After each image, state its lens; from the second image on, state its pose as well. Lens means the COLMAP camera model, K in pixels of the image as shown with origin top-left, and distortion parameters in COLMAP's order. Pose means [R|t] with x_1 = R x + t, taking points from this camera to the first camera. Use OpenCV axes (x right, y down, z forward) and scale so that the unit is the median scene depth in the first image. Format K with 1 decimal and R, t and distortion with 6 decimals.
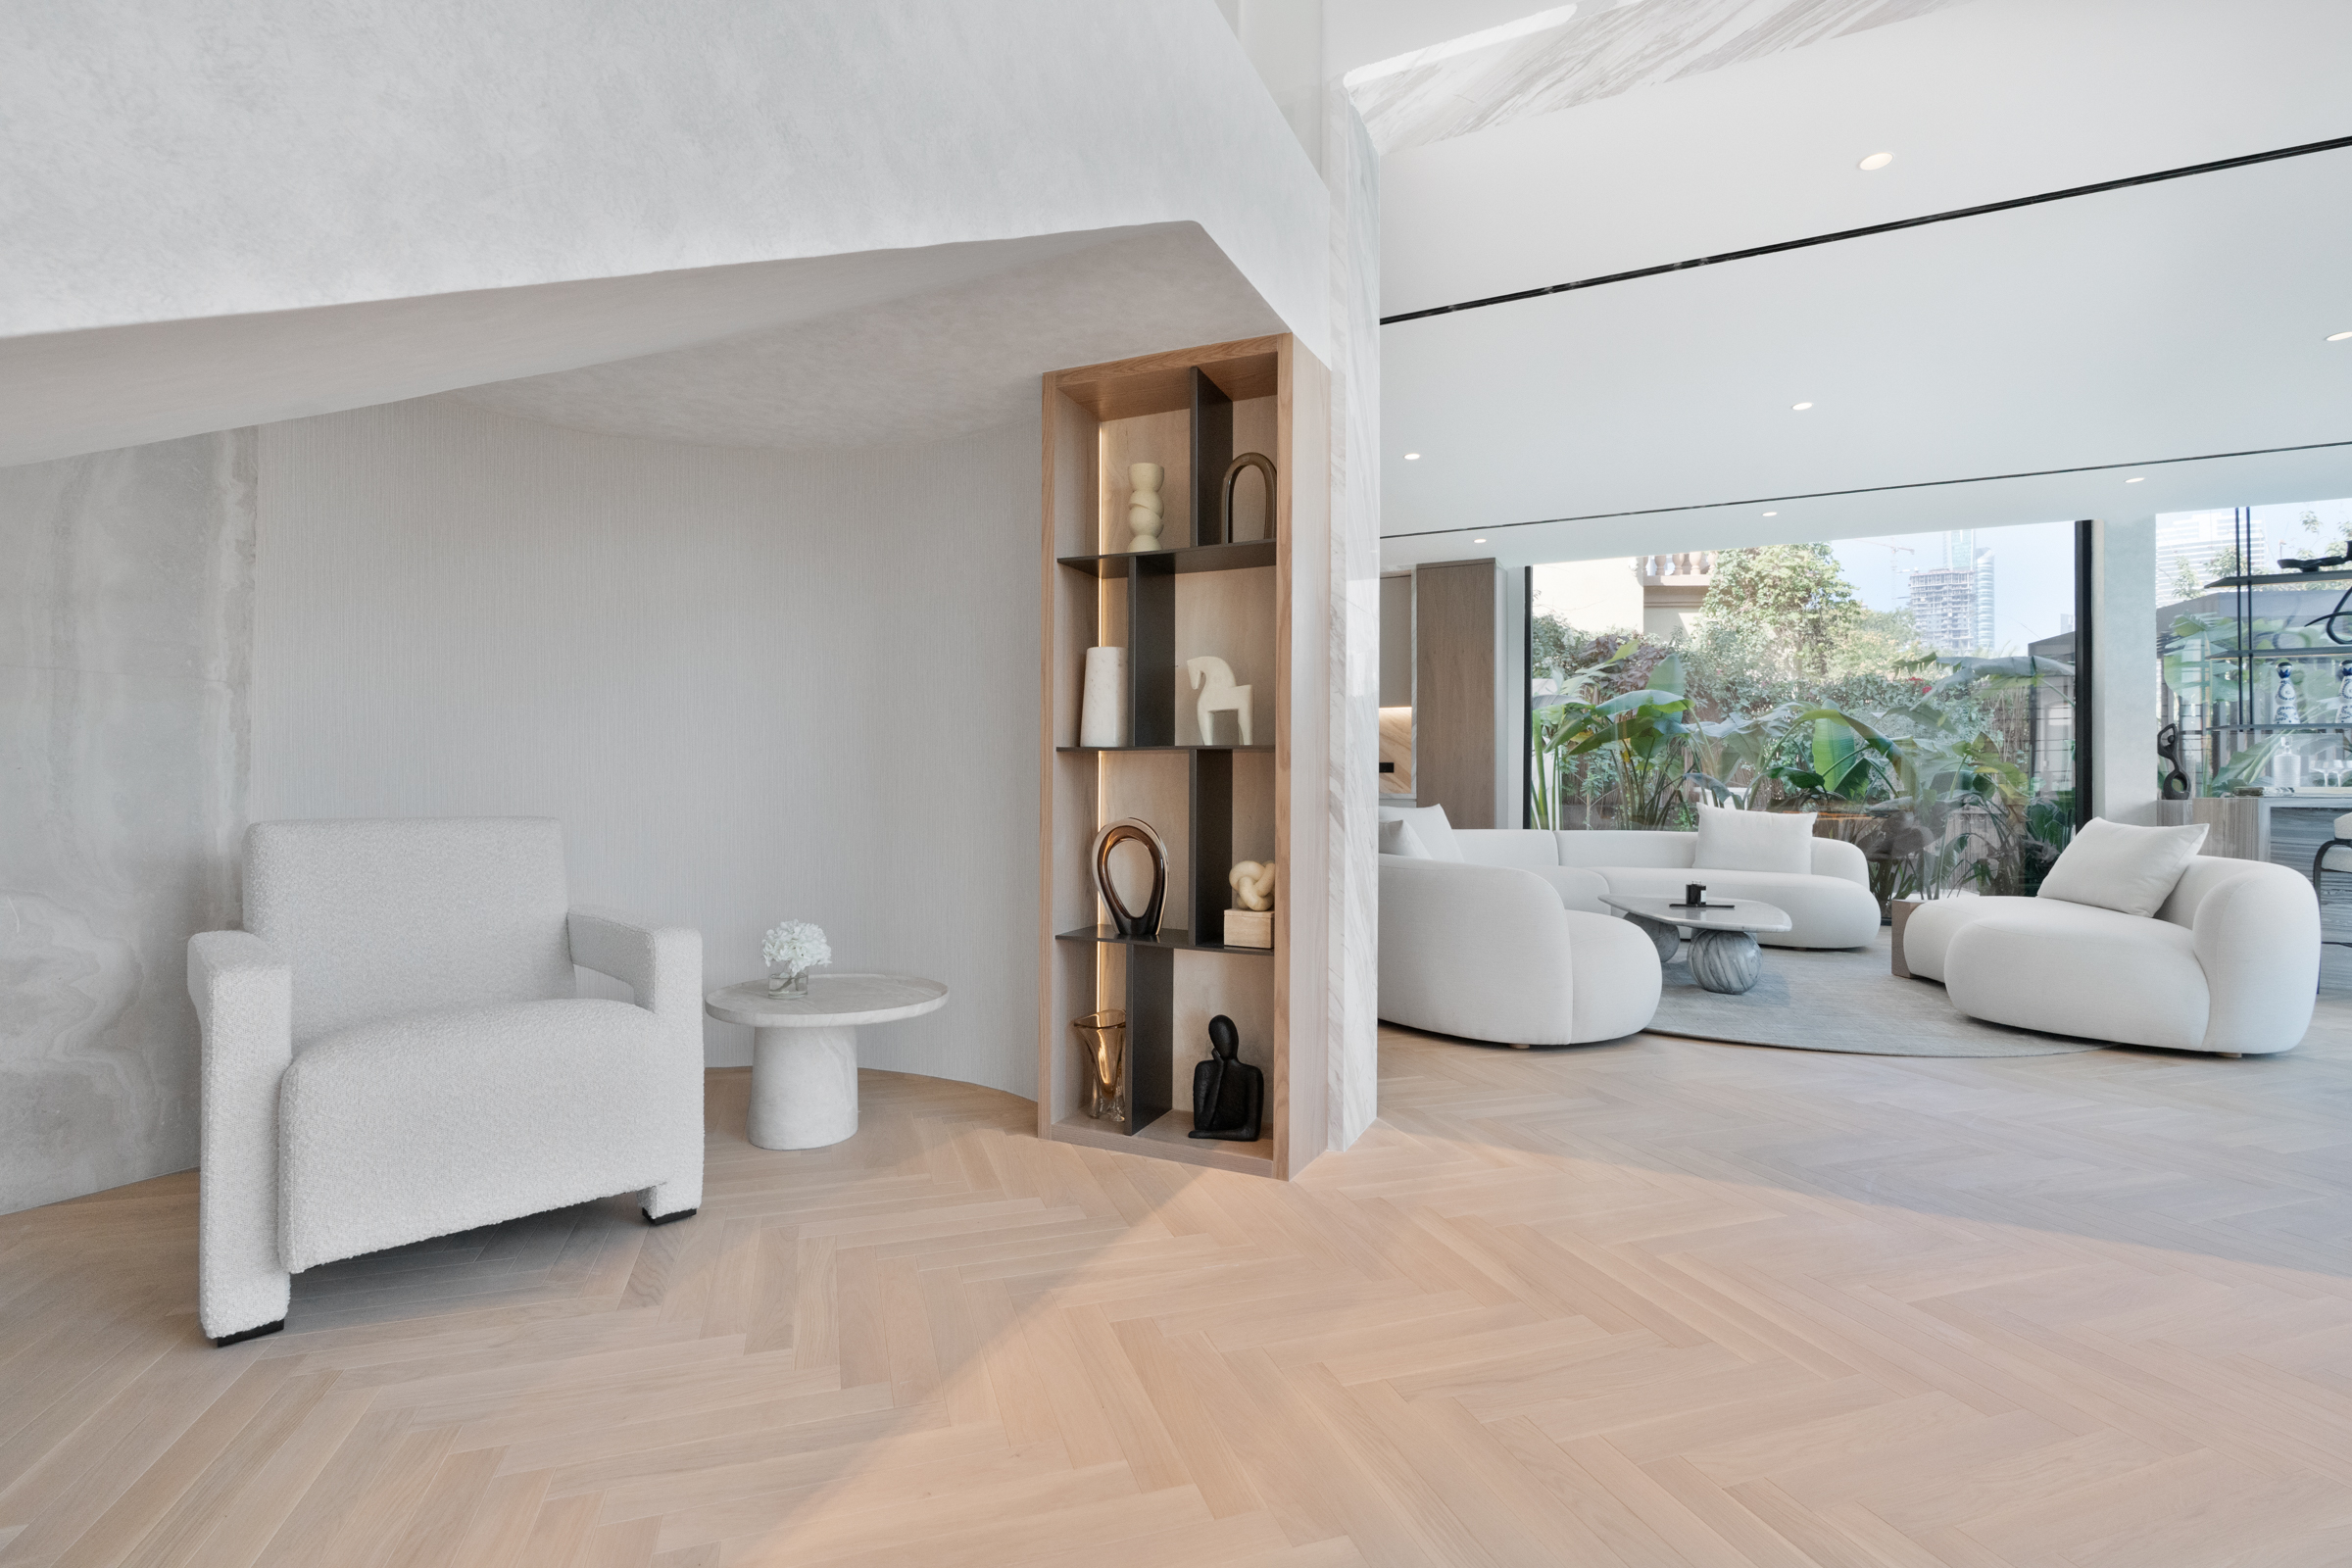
lens RADIAL K [[1076.6, 0, 1176.7], [0, 1076.6, 783.3], [0, 0, 1]] dist [-0.000338, 0.000041]
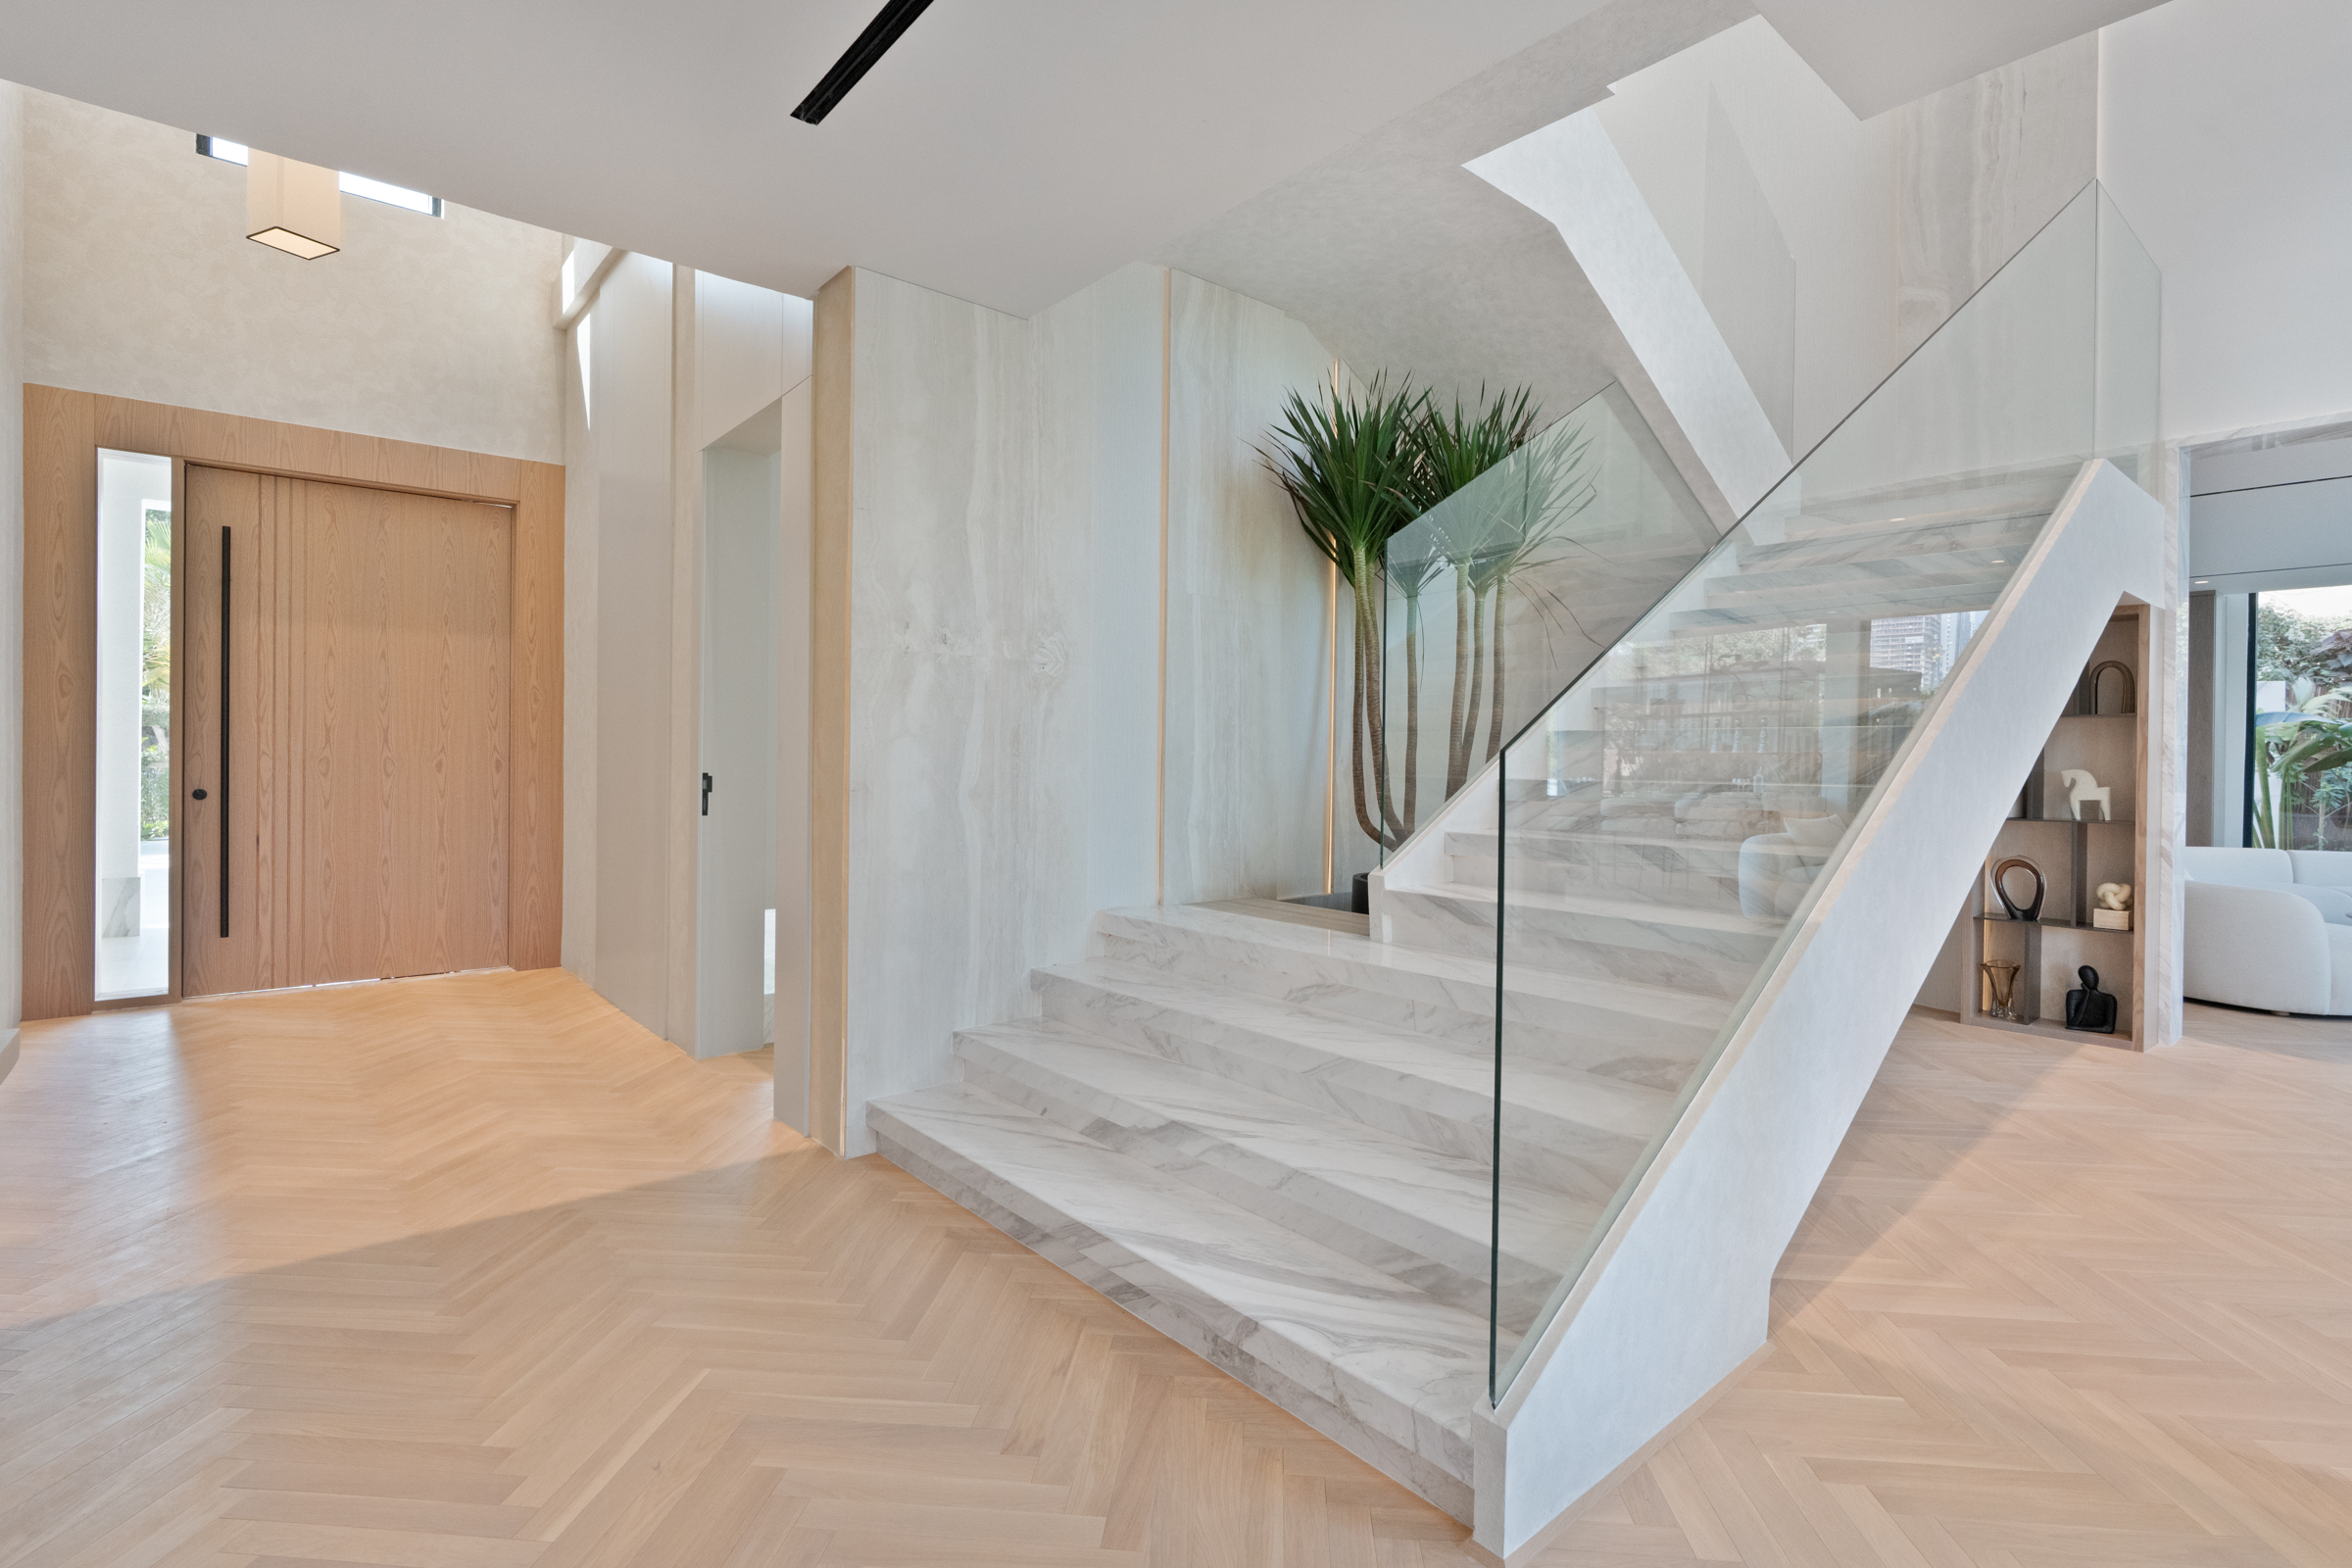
lens RADIAL K [[1111.5, 0, 1174.2], [0, 1111.5, 775.4], [0, 0, 1]] dist [-0.005072, -0.001944]
pose [[0.907727, 0.010567, -0.419428, -0.563659], [-0.004762, 0.999878, 0.014886, -0.126471], [0.419534, -0.011515, 0.907667, -1.321832]]
